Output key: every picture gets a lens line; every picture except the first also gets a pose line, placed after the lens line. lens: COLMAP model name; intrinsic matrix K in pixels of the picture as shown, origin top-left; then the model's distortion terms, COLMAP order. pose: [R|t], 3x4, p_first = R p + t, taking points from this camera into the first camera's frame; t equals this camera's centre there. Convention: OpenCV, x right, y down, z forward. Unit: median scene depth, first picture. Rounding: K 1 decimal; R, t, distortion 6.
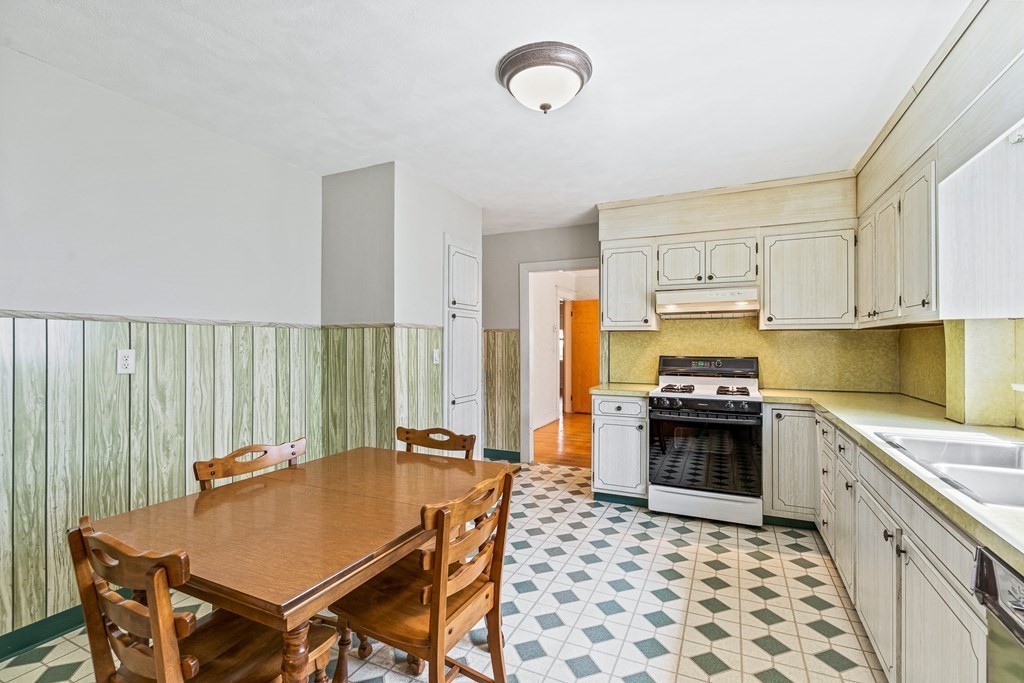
lens RADIAL K [[466.9, 0, 512.0], [0, 466.9, 343.2], [0, 0, 1]] dist [-0.002950, 0.000224]
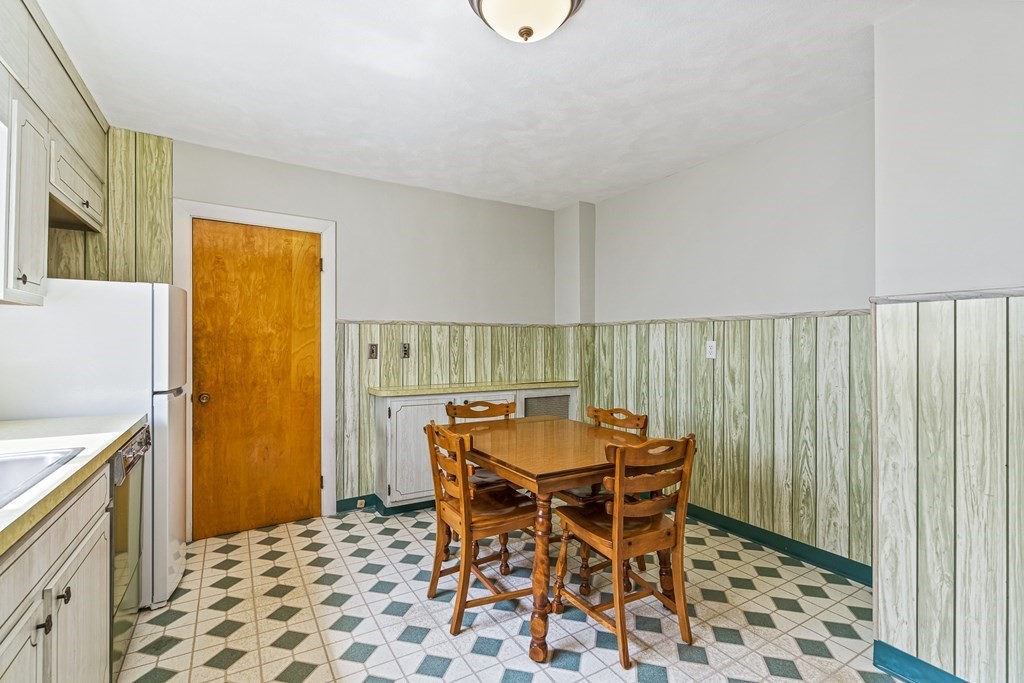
lens RADIAL K [[466.9, 0, 511.9], [0, 466.9, 341.1], [0, 0, 1]] dist [-0.002950, 0.000224]
pose [[-0.553131, -0.002016, -0.833092, 0.569199], [0.001334, 0.999994, -0.003305, 0.014555], [0.833093, -0.002940, -0.553125, 1.083750]]
